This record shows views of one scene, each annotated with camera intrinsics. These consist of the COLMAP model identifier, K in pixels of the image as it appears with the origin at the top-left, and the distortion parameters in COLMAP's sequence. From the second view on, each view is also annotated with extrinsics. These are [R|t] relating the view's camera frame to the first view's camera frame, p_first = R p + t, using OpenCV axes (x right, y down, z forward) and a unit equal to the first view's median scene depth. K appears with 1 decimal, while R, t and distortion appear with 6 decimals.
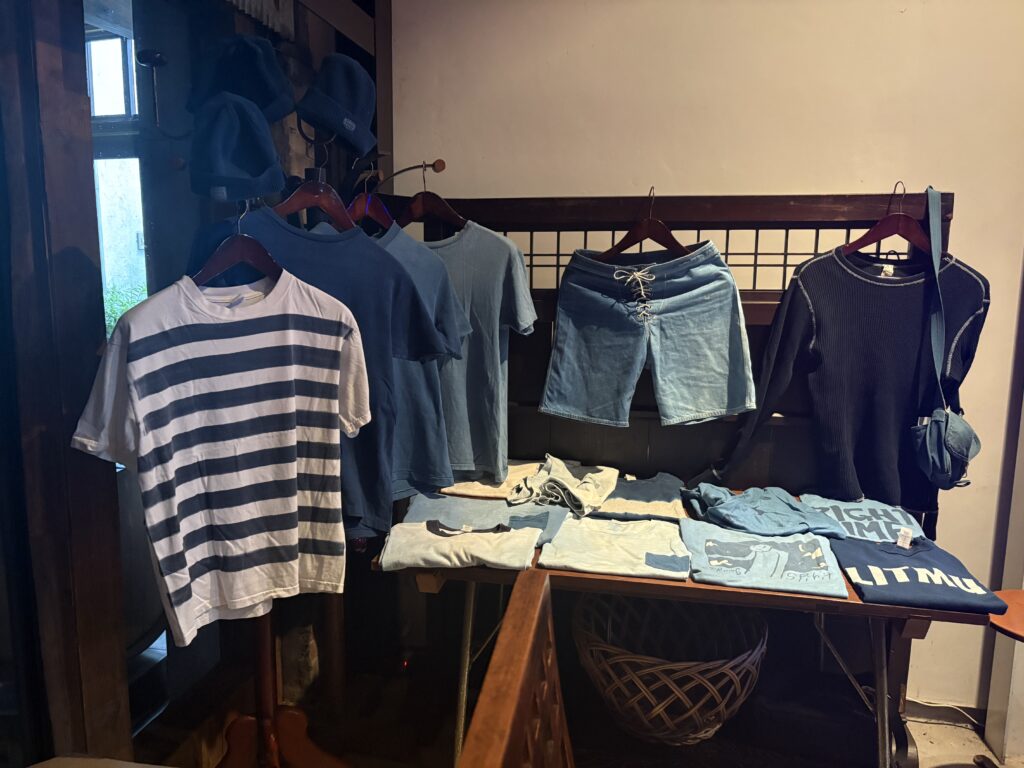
lens RADIAL K [[778.4, 0, 496.6], [0, 778.4, 386.0], [0, 0, 1]] dist [0.041822, -0.060817]
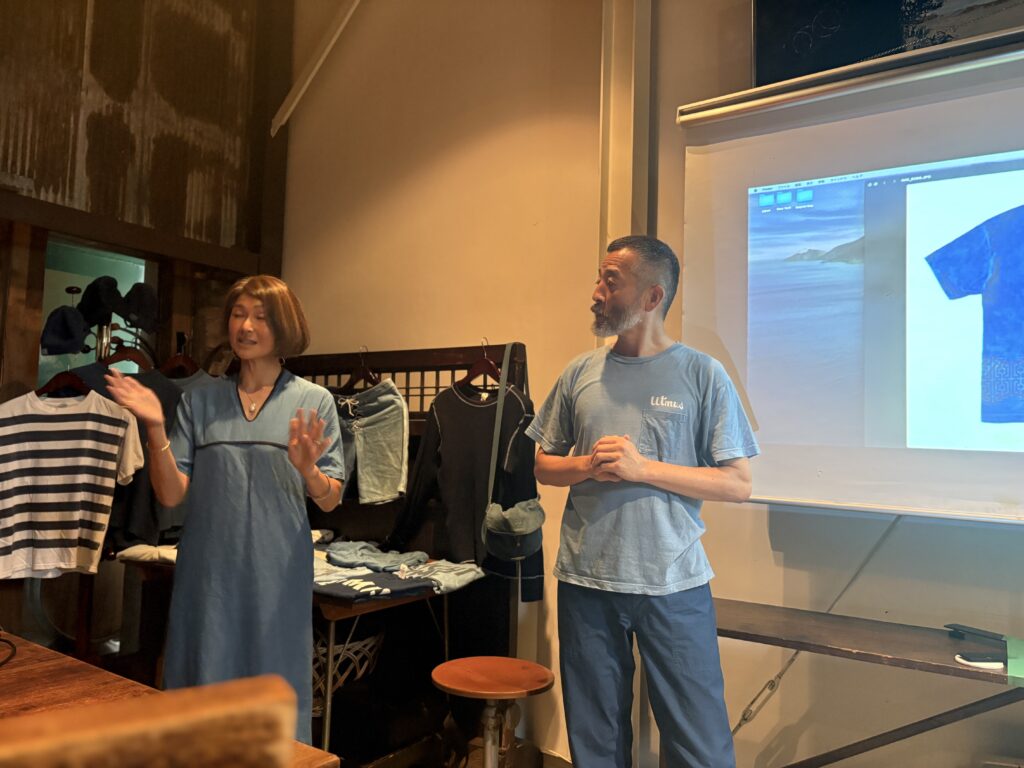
lens RADIAL K [[778.4, 0, 496.6], [0, 778.4, 386.0], [0, 0, 1]] dist [0.041822, -0.060817]
pose [[0.926533, -0.008346, -0.376120, 1.253157], [-0.076349, 0.974779, -0.209708, 0.153715], [0.368384, 0.223018, 0.902528, -0.330497]]
